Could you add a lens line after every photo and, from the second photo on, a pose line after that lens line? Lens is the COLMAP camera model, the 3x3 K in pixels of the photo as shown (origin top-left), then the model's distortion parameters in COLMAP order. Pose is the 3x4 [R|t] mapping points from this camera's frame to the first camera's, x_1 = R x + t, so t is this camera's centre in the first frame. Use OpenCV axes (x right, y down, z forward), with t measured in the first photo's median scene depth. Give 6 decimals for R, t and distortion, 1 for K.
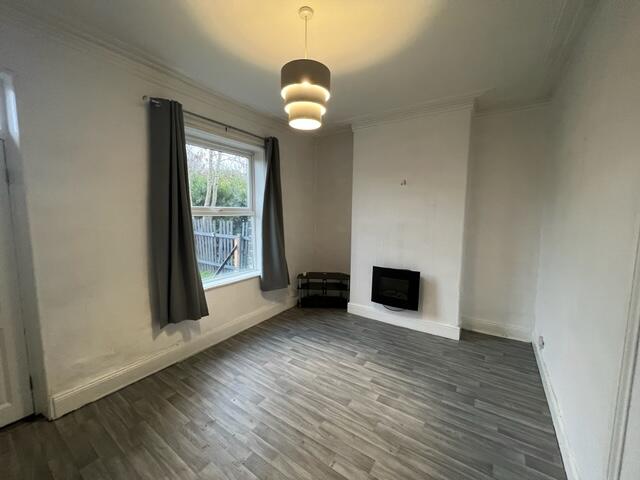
lens RADIAL K [[253.9, 0, 323.8], [0, 253.9, 239.4], [0, 0, 1]] dist [0.006791, 0.000147]
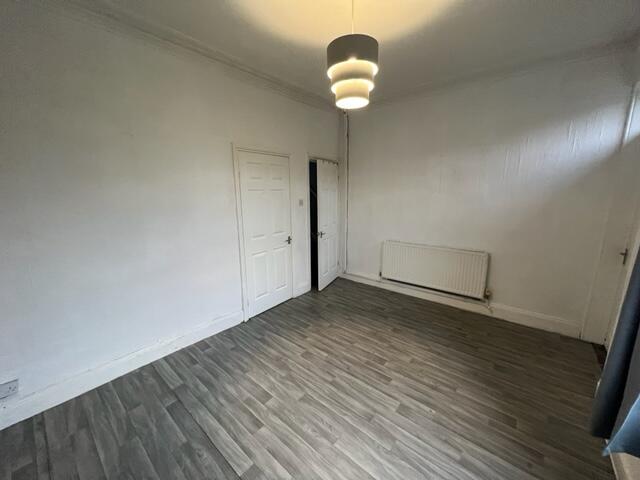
lens RADIAL K [[253.9, 0, 322.6], [0, 253.9, 243.9], [0, 0, 1]] dist [0.006791, 0.000147]
pose [[-0.994370, -0.021452, 0.103770, -0.061744], [0.012777, 0.947875, 0.318385, -0.197630], [-0.105191, 0.317918, -0.942265, 1.695590]]
